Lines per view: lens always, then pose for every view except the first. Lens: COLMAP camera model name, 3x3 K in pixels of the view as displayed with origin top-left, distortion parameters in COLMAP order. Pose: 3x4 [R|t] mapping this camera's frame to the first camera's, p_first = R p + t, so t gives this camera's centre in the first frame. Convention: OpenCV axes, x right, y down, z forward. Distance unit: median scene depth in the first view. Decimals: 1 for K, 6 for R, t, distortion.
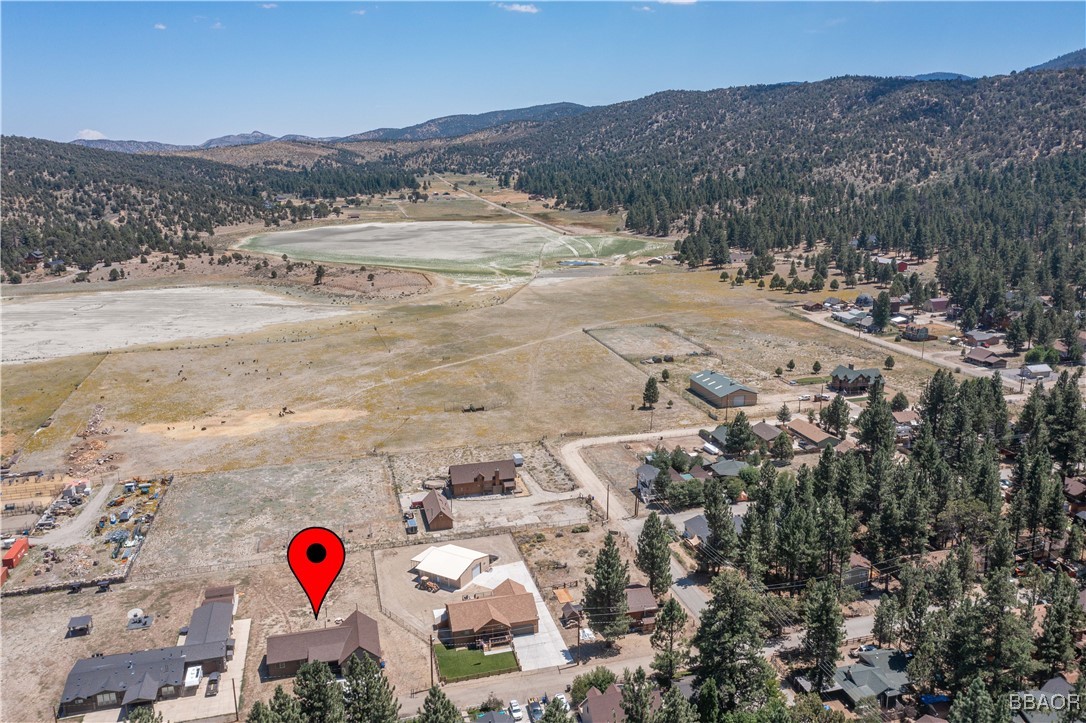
lens RADIAL K [[858.7, 0, 543.0], [0, 858.7, 361.5], [0, 0, 1]] dist [-0.005858, 0.006526]
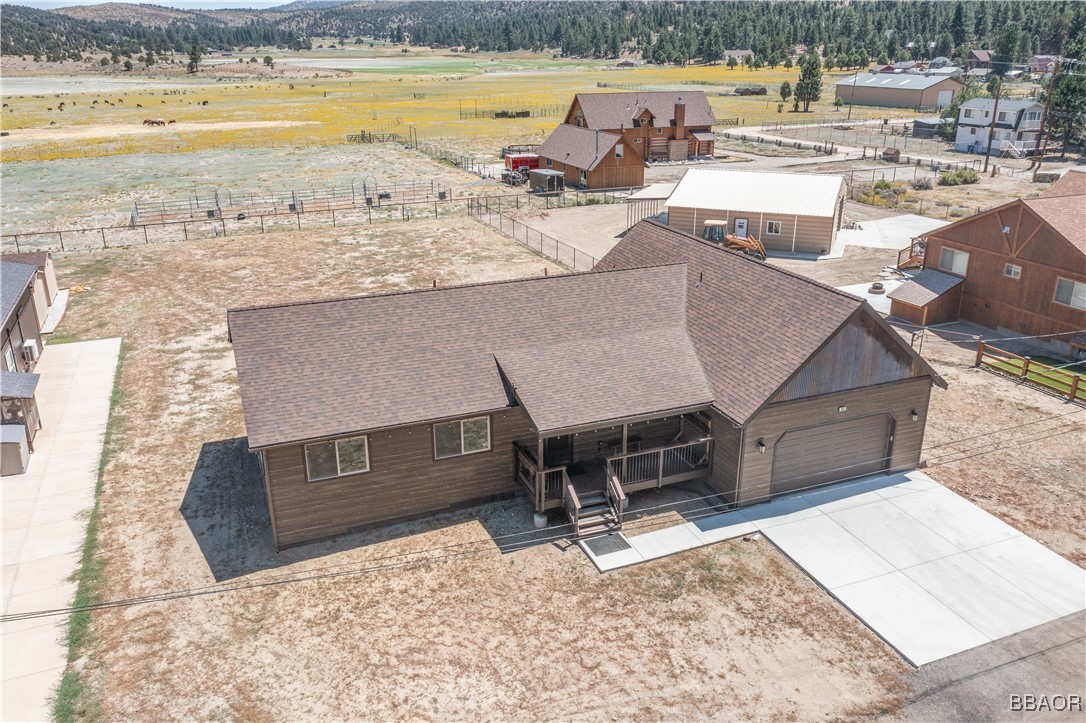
lens RADIAL K [[858.7, 0, 543.0], [0, 858.7, 361.5], [0, 0, 1]] dist [-0.005858, 0.006526]
pose [[0.990344, -0.040520, 0.132574, -0.188004], [0.026294, 0.993873, 0.107351, 0.208890], [-0.136112, -0.102828, 0.985342, 0.549930]]
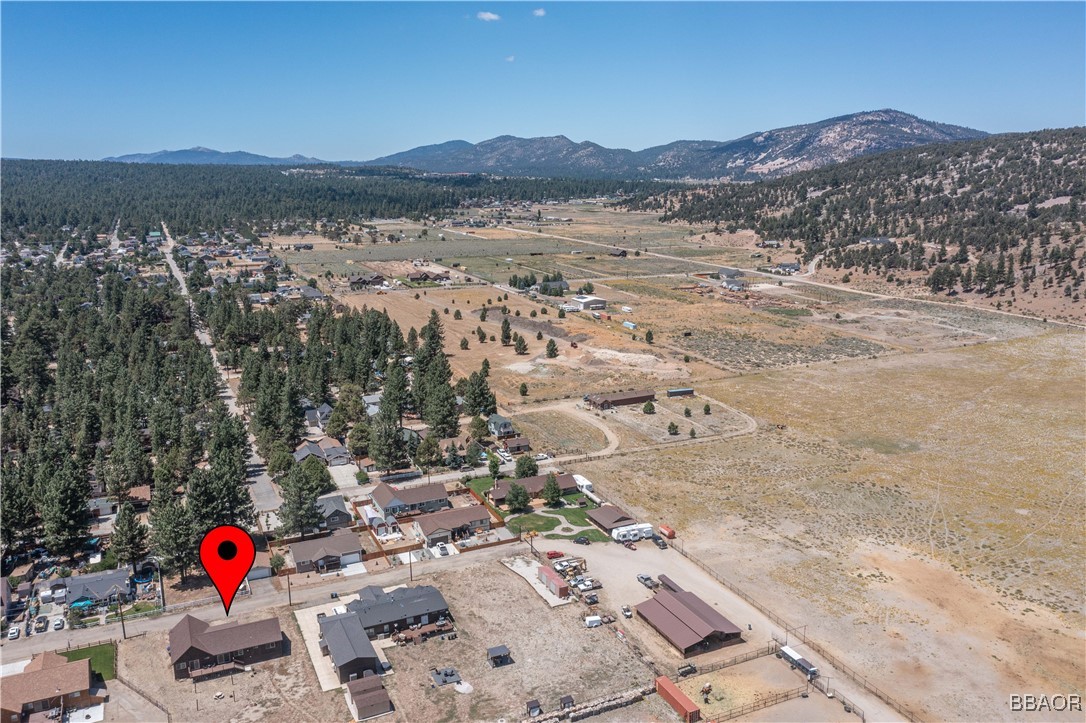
lens RADIAL K [[858.7, 0, 543.0], [0, 858.7, 361.5], [0, 0, 1]] dist [-0.005858, 0.006526]
pose [[-0.981780, 0.061447, -0.179811, -0.313769], [-0.028317, 0.888396, 0.458204, -0.311153], [0.187898, 0.454947, -0.870469, 1.227564]]
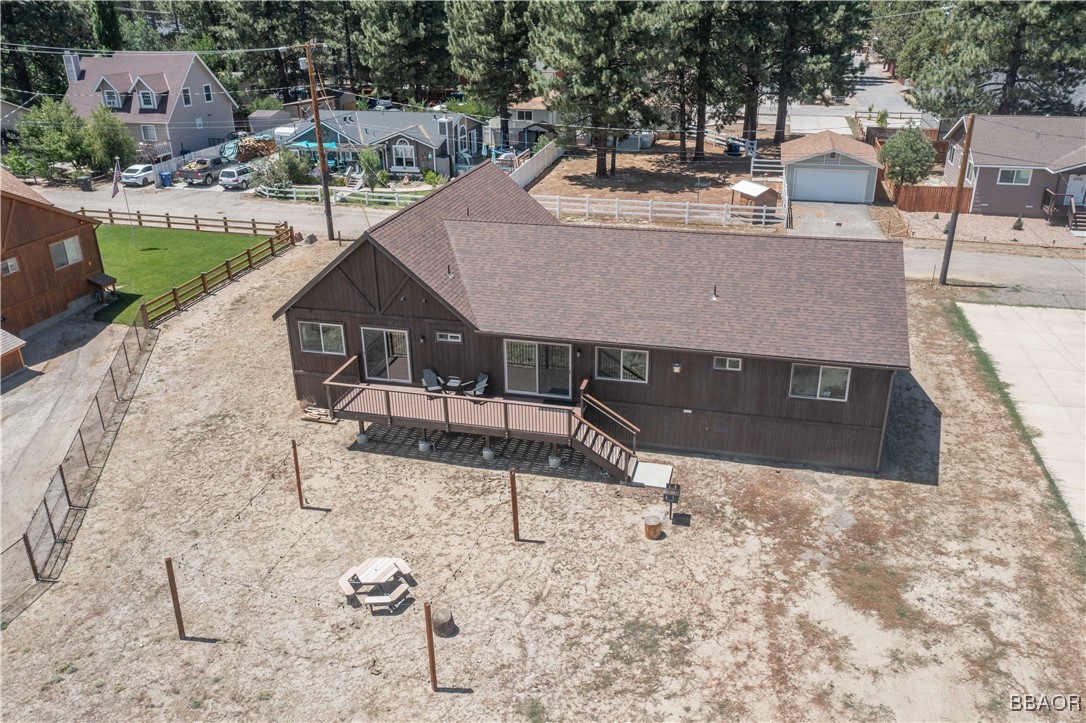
lens RADIAL K [[858.7, 0, 543.0], [0, 858.7, 361.5], [0, 0, 1]] dist [-0.005858, 0.006526]
pose [[-0.878333, -0.167702, 0.447669, -0.224036], [0.139576, 0.805682, 0.575669, 0.153342], [-0.457219, 0.568113, -0.684250, 0.769062]]
